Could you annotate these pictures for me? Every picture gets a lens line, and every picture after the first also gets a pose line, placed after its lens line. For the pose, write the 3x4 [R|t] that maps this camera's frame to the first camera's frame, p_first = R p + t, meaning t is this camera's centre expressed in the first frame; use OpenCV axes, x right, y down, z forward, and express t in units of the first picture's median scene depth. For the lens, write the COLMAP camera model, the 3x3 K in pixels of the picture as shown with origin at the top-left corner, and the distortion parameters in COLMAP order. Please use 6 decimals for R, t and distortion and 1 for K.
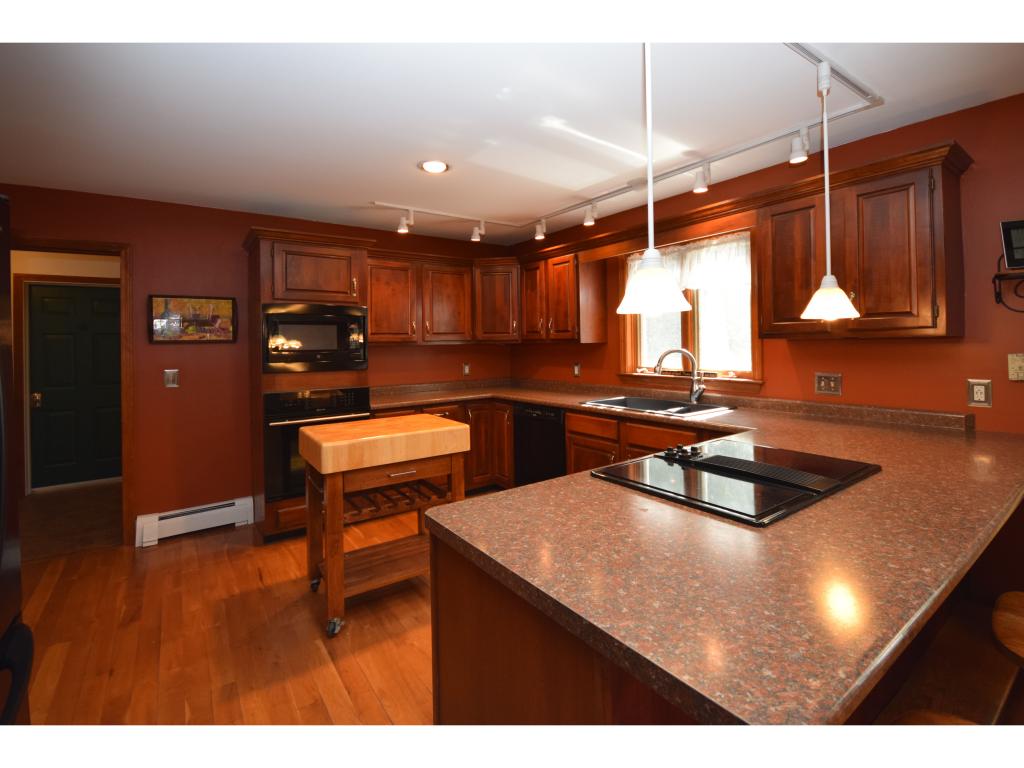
lens RADIAL K [[472.9, 0, 519.9], [0, 472.9, 390.9], [0, 0, 1]] dist [0.004227, -0.000146]
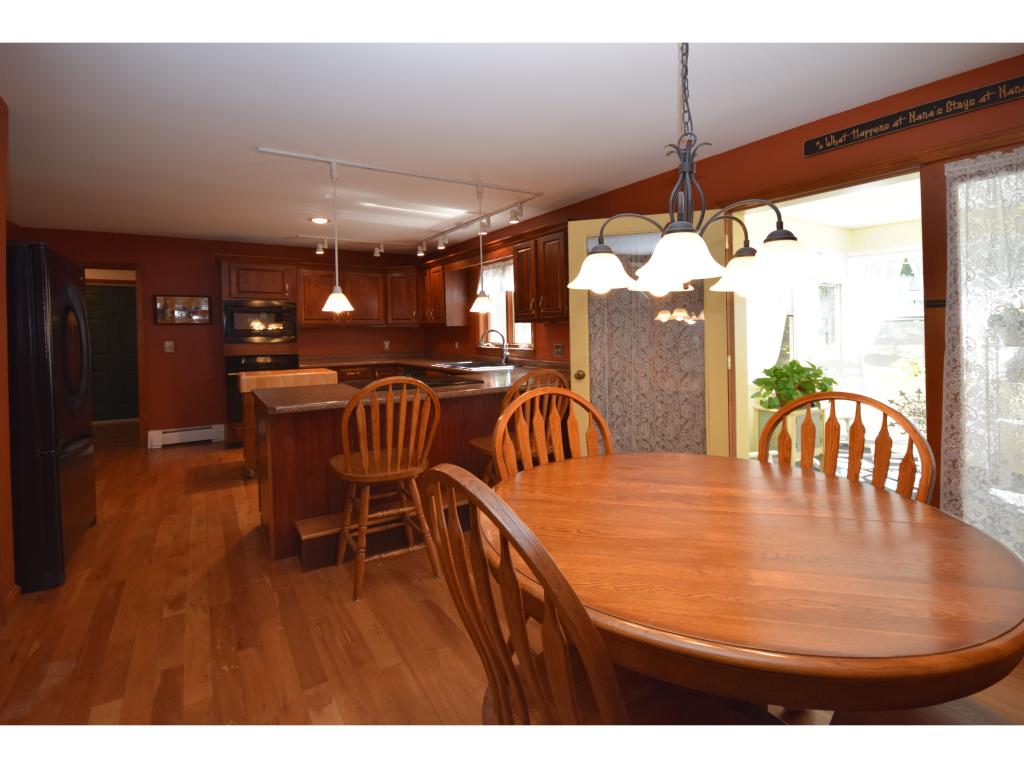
lens RADIAL K [[445.7, 0, 513.0], [0, 445.7, 383.2], [0, 0, 1]] dist [0.026285, 0.000361]
pose [[0.999925, 0.003486, -0.011717, 0.397528], [-0.003230, 0.999758, 0.021753, 0.053631], [0.011790, -0.021714, 0.999695, -0.462299]]
